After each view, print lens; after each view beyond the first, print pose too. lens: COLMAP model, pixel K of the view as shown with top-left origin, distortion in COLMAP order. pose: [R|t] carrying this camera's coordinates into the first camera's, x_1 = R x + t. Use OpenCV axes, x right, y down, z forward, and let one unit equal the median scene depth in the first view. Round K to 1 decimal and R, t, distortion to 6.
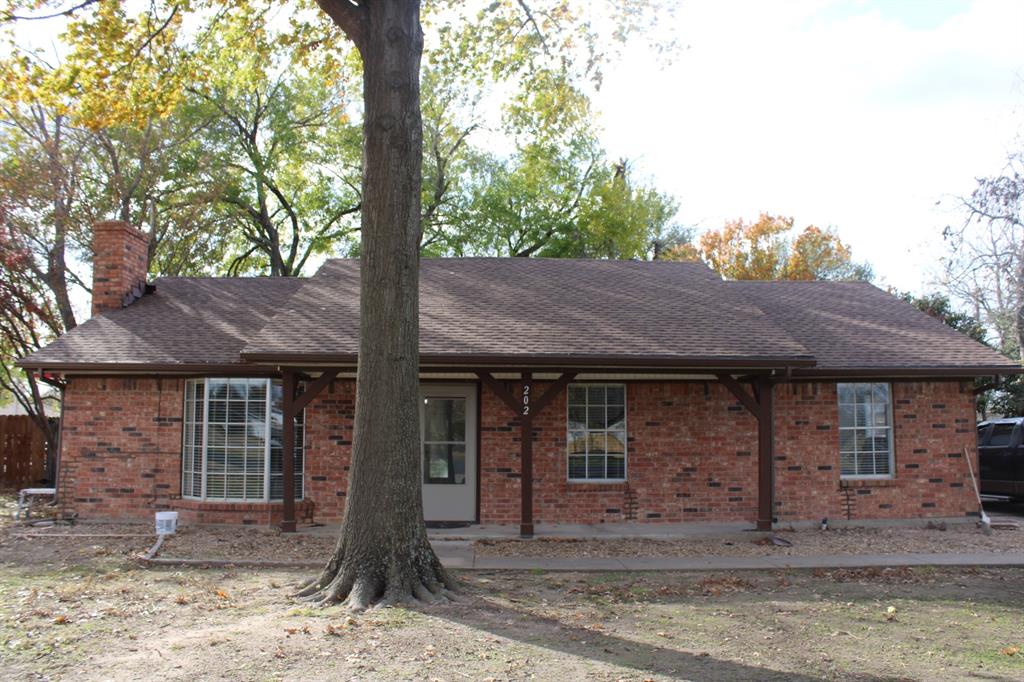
lens RADIAL K [[895.2, 0, 512.0], [0, 895.2, 341.0], [0, 0, 1]] dist [-0.155273, 0.118013]
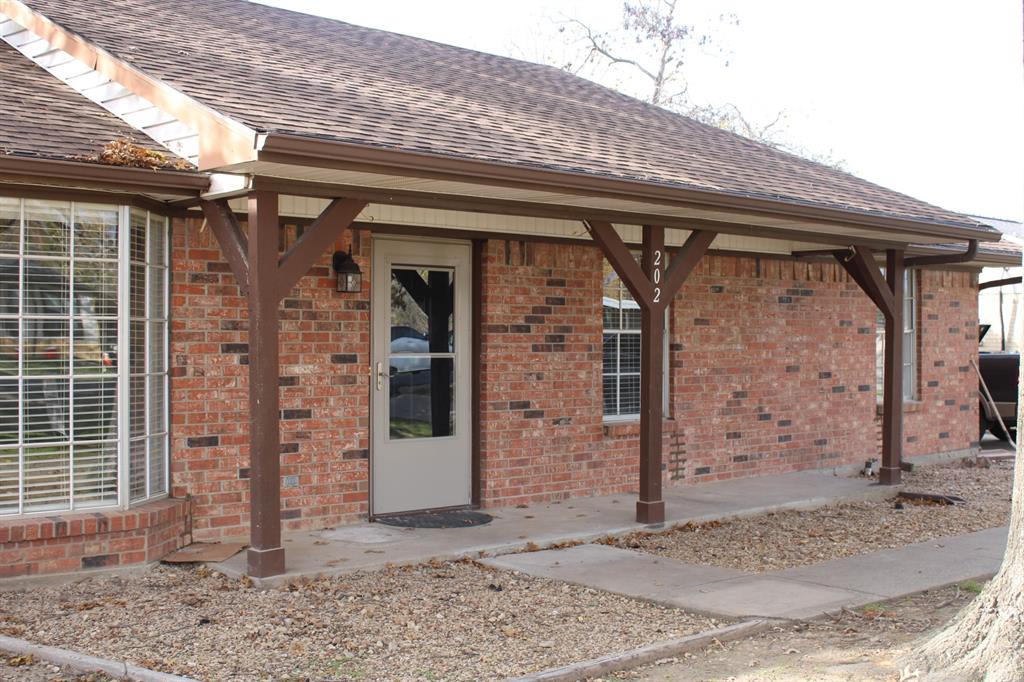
lens RADIAL K [[1246.2, 0, 526.4], [0, 1246.2, 341.5], [0, 0, 1]] dist [-0.069137, 0.019540]
pose [[0.757483, -0.003482, 0.652845, -0.493824], [-0.069036, 0.993952, 0.085402, 0.042231], [-0.649194, -0.109760, 0.752662, 0.437258]]
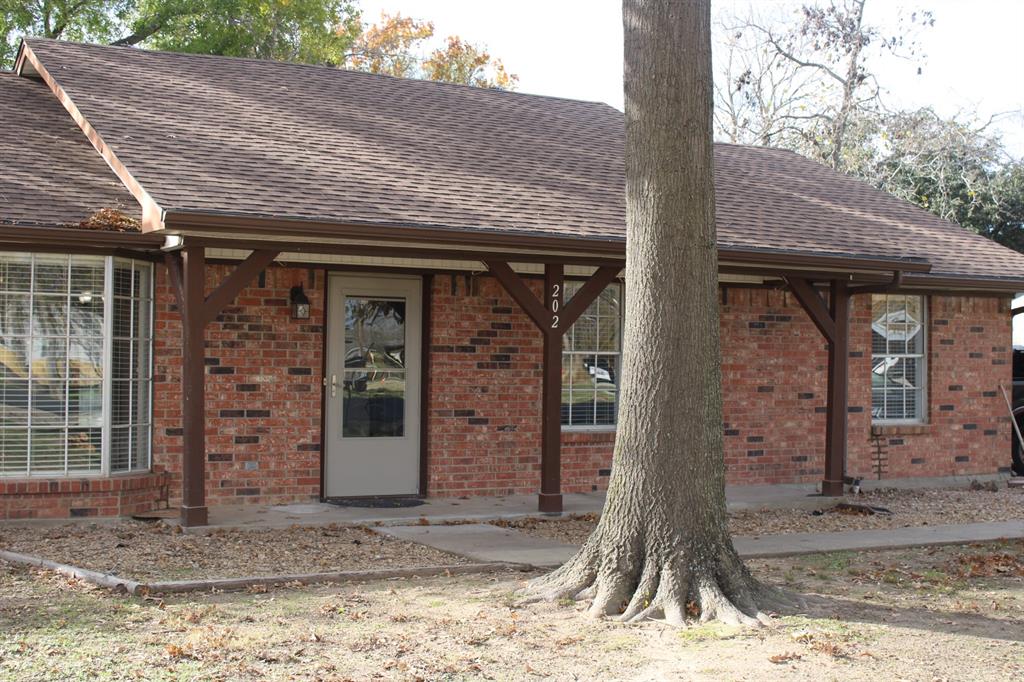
lens RADIAL K [[1454.4, 0, 512.0], [0, 1454.4, 341.0], [0, 0, 1]] dist [-0.037398, -0.025983]
pose [[0.884840, 0.014548, 0.465667, -0.464134], [-0.059159, 0.994930, 0.081328, 0.006330], [-0.462123, -0.099511, 0.881215, 0.070640]]
